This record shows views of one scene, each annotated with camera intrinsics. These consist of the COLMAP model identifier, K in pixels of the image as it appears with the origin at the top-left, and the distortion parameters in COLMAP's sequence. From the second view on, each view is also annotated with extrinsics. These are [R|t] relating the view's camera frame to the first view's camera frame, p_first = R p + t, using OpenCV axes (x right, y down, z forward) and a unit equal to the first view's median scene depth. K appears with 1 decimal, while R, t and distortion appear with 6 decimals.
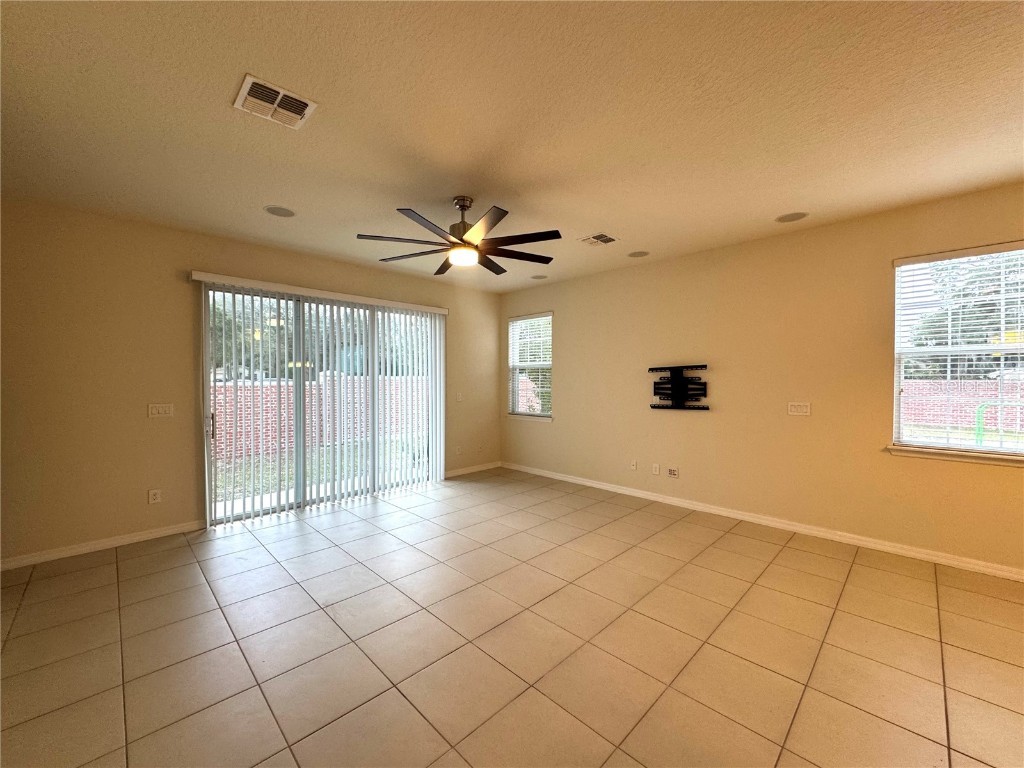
lens RADIAL K [[400.6, 0, 499.7], [0, 400.6, 389.8], [0, 0, 1]] dist [0.000740, 0.000099]
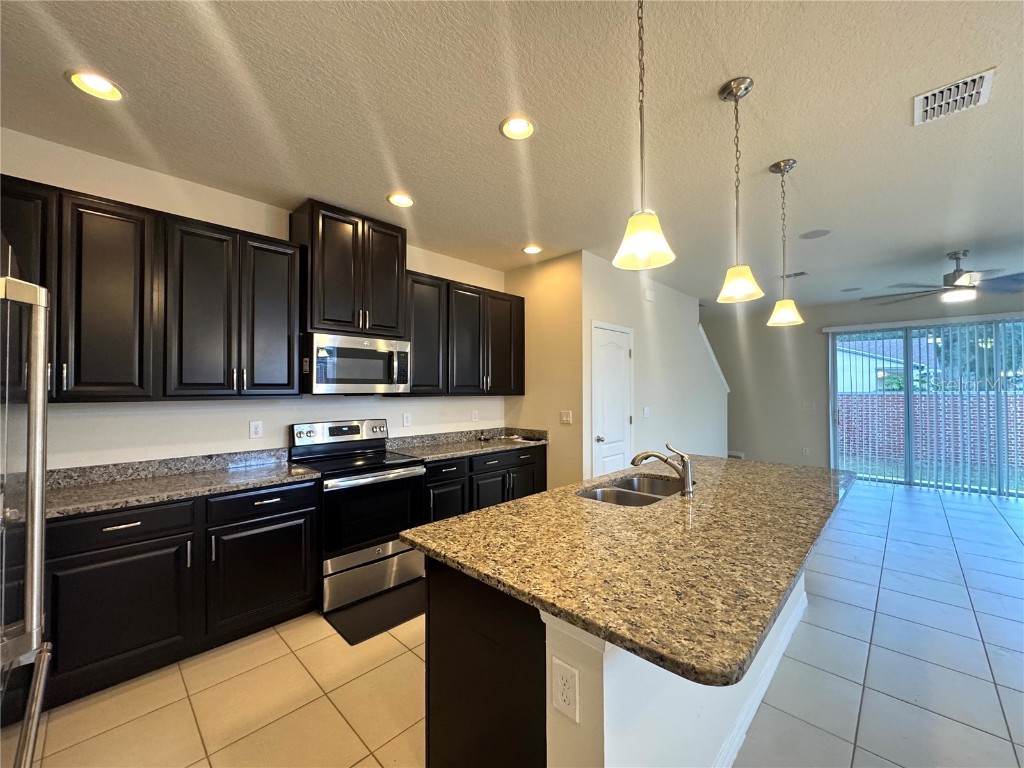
lens RADIAL K [[408.9, 0, 510.0], [0, 408.9, 383.7], [0, 0, 1]] dist [-0.000585, -0.000065]
pose [[0.020578, -0.021333, -0.999561, 0.837254], [-0.016942, 0.999621, -0.021683, 0.003377], [0.999645, 0.017381, 0.020209, -0.331096]]
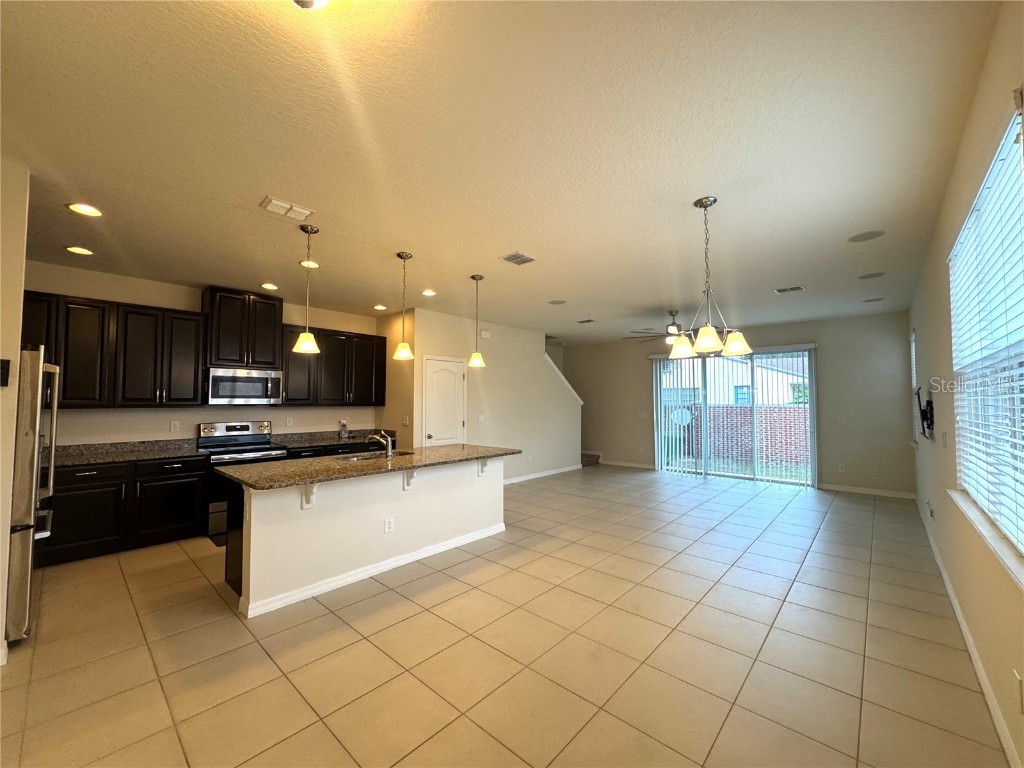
lens RADIAL K [[408.7, 0, 512.0], [0, 408.7, 384.0], [0, 0, 1]] dist [-0.002334, 0.000171]
pose [[0.057184, -0.047497, -0.997233, 1.288444], [-0.020739, 0.998596, -0.048751, -0.007371], [0.998148, 0.023470, 0.056119, 0.092876]]
